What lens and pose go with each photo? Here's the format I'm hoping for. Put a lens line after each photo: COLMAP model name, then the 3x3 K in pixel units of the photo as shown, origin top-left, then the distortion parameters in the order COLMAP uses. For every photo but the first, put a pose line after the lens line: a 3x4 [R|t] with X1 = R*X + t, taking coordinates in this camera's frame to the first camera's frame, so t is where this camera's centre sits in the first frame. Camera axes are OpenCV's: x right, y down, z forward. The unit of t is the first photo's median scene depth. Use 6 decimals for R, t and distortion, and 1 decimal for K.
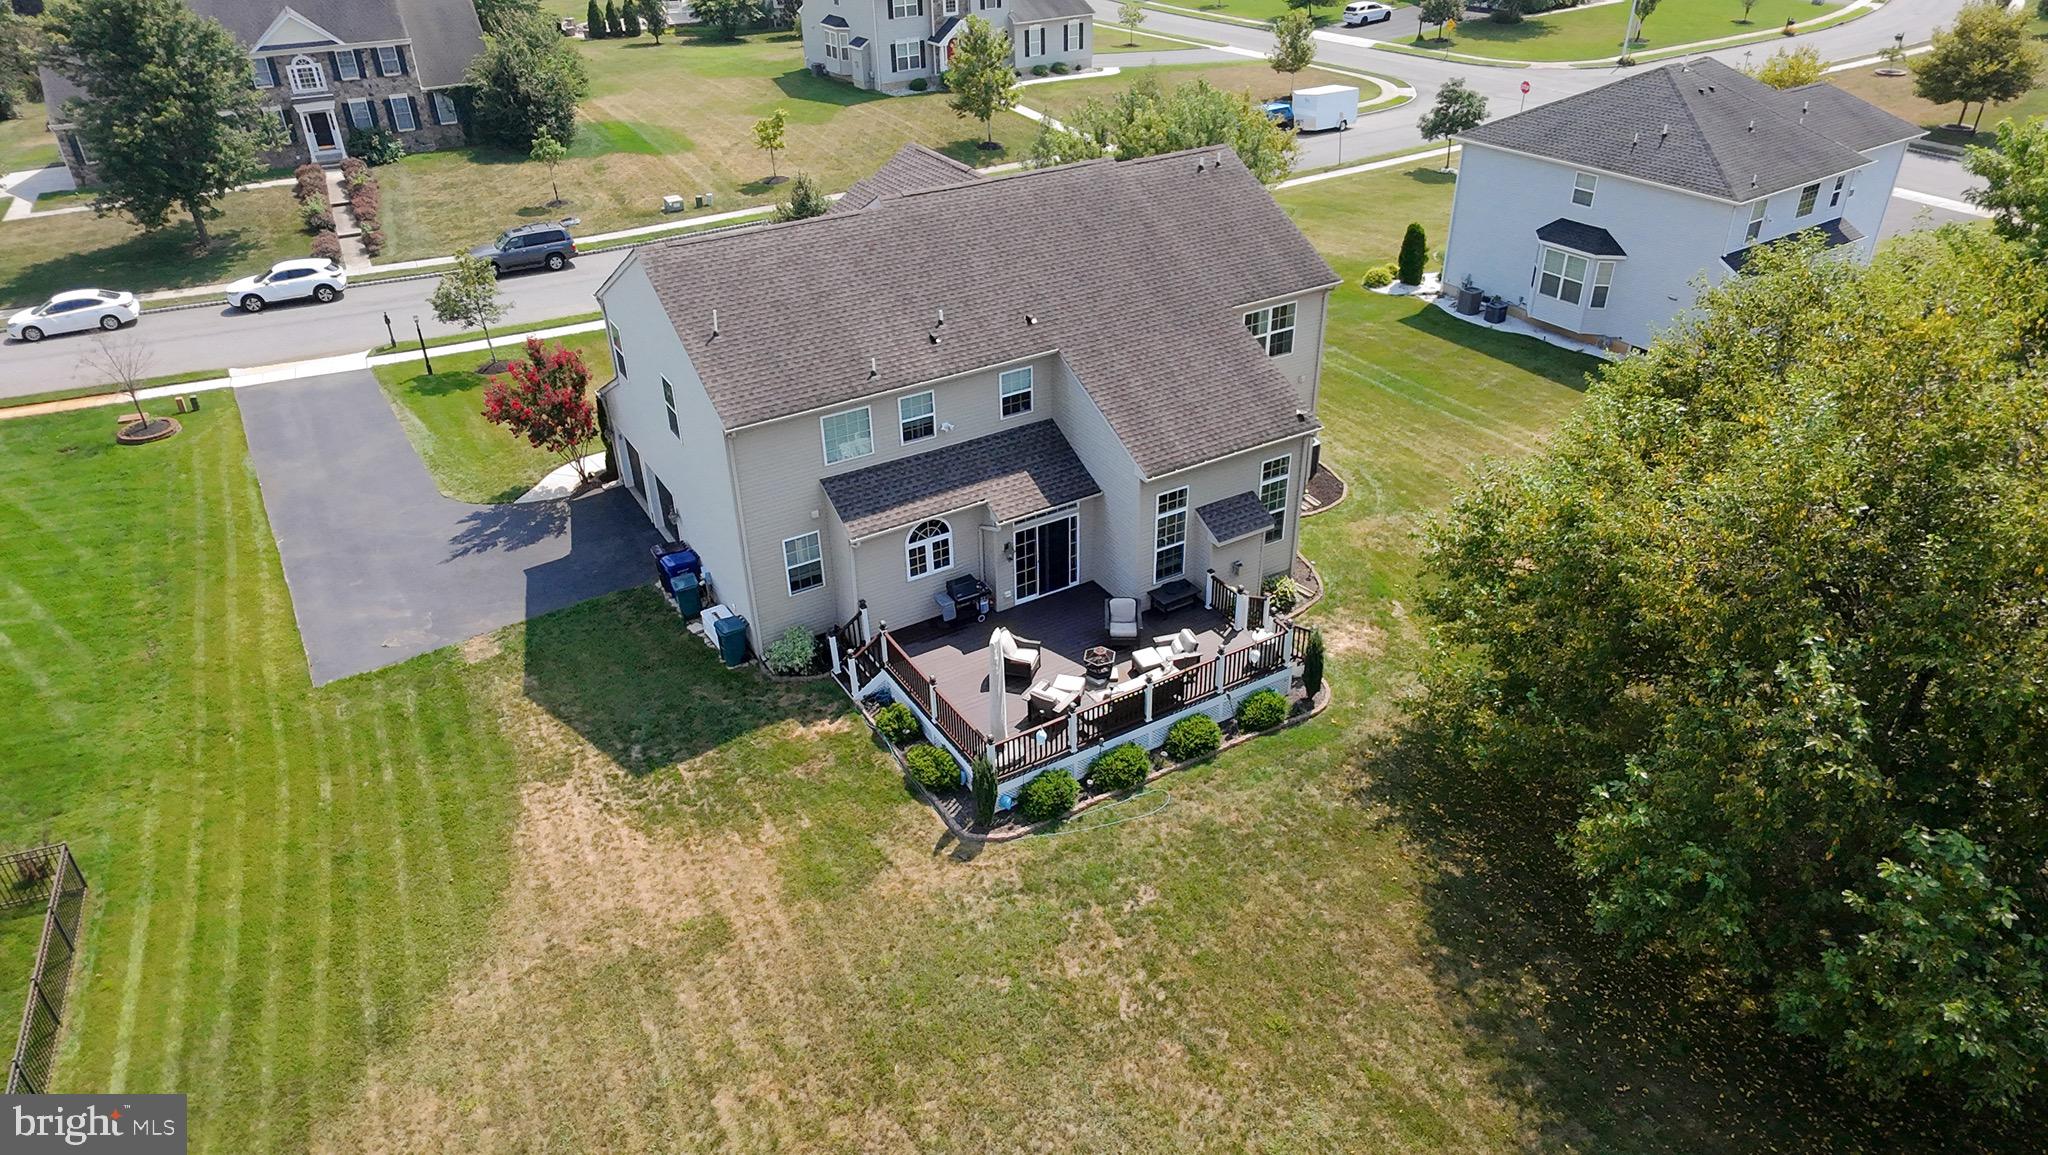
lens RADIAL K [[1314.0, 0, 1028.1], [0, 1314.0, 572.4], [0, 0, 1]] dist [0.005940, -0.000973]
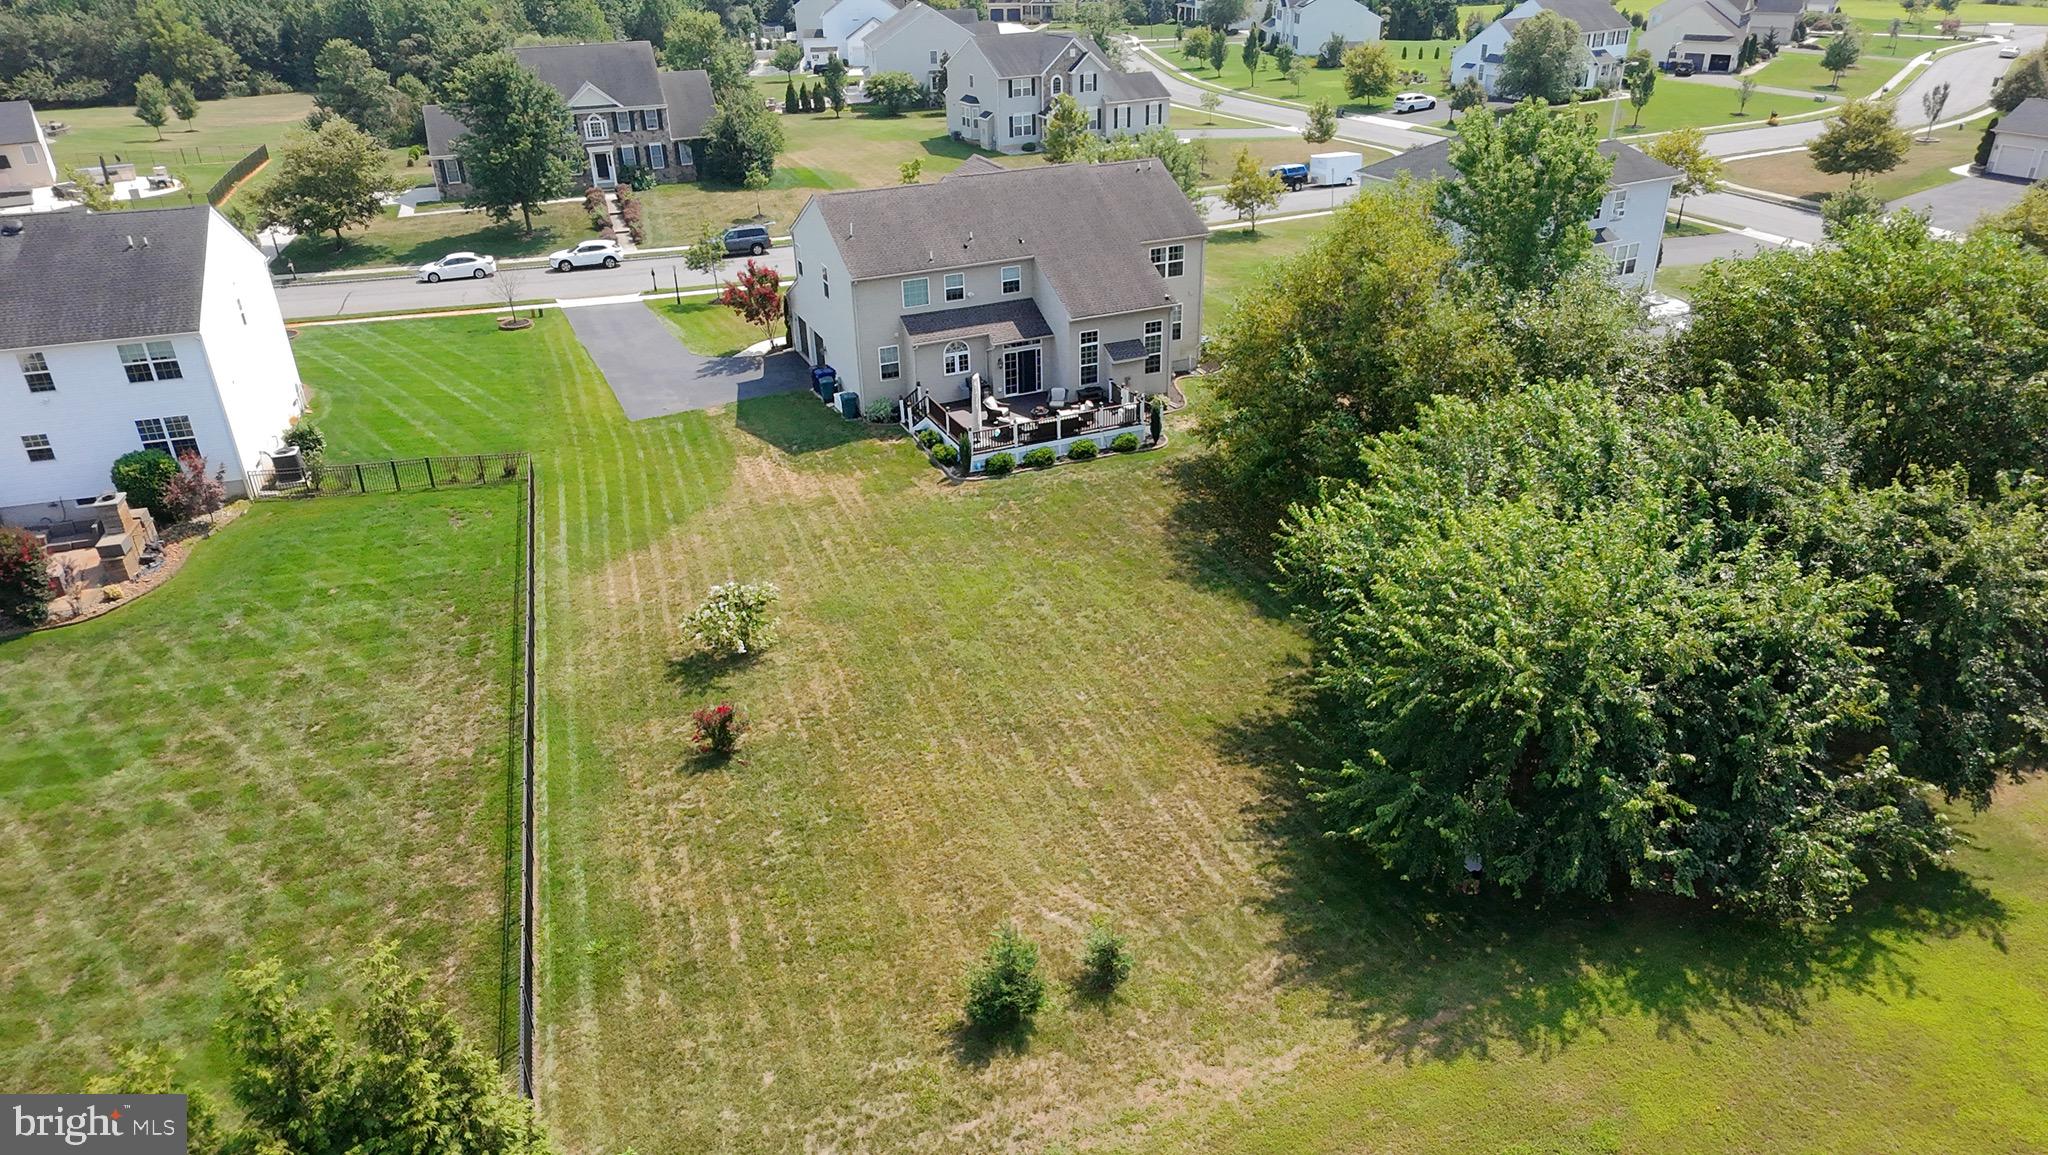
lens RADIAL K [[1314.0, 0, 1028.1], [0, 1314.0, 572.4], [0, 0, 1]] dist [0.005940, -0.000973]
pose [[0.992456, 0.053911, -0.110108, 0.204817], [-0.060917, 0.996260, -0.061281, 0.325971], [0.106393, 0.067526, 0.992029, -0.672245]]
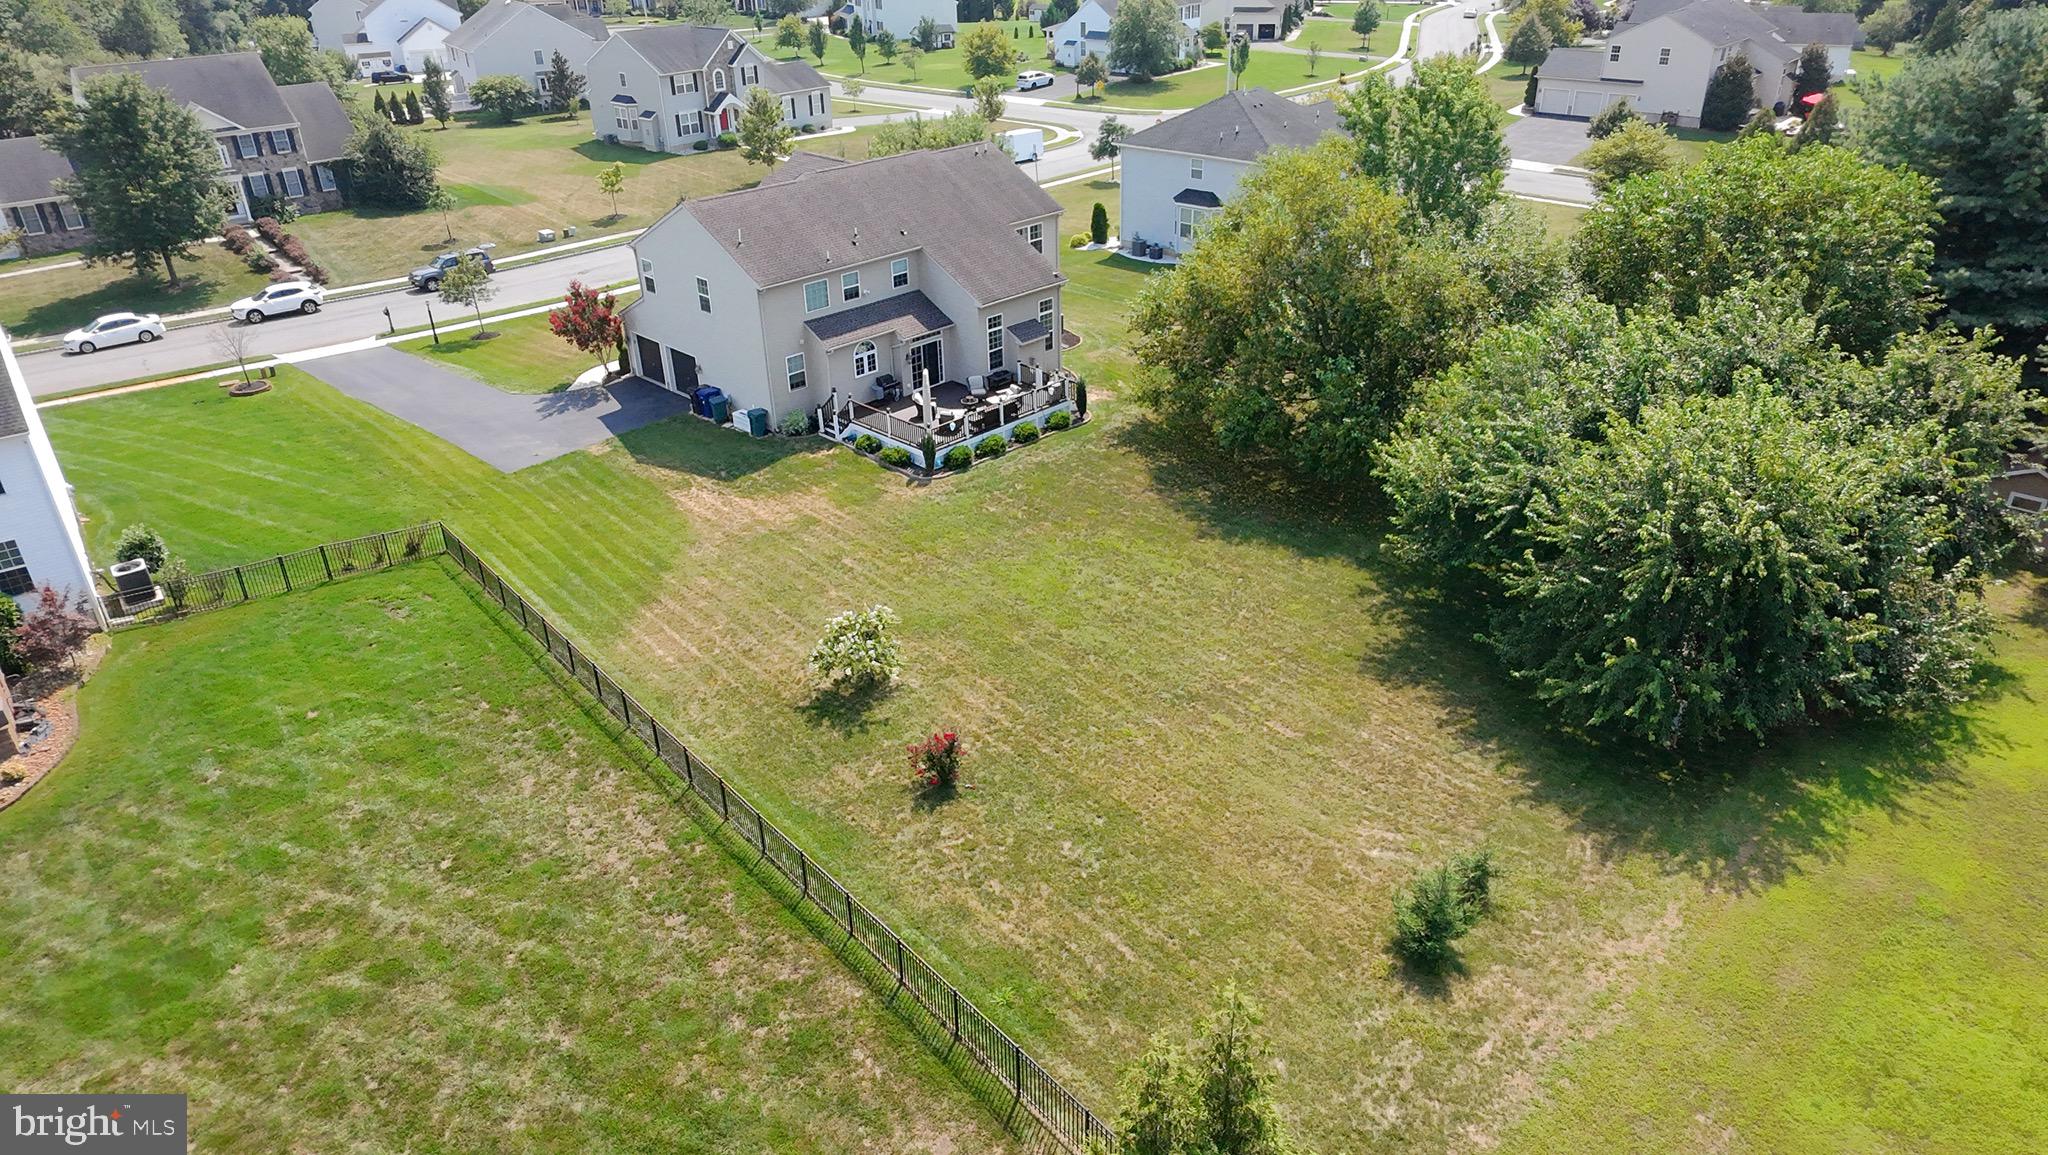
lens RADIAL K [[1314.0, 0, 1028.1], [0, 1314.0, 572.4], [0, 0, 1]] dist [0.005940, -0.000973]
pose [[0.970665, -0.117583, 0.209723, -0.225999], [0.129320, 0.990666, -0.043106, 0.314617], [-0.202697, 0.068963, 0.976810, -0.646533]]
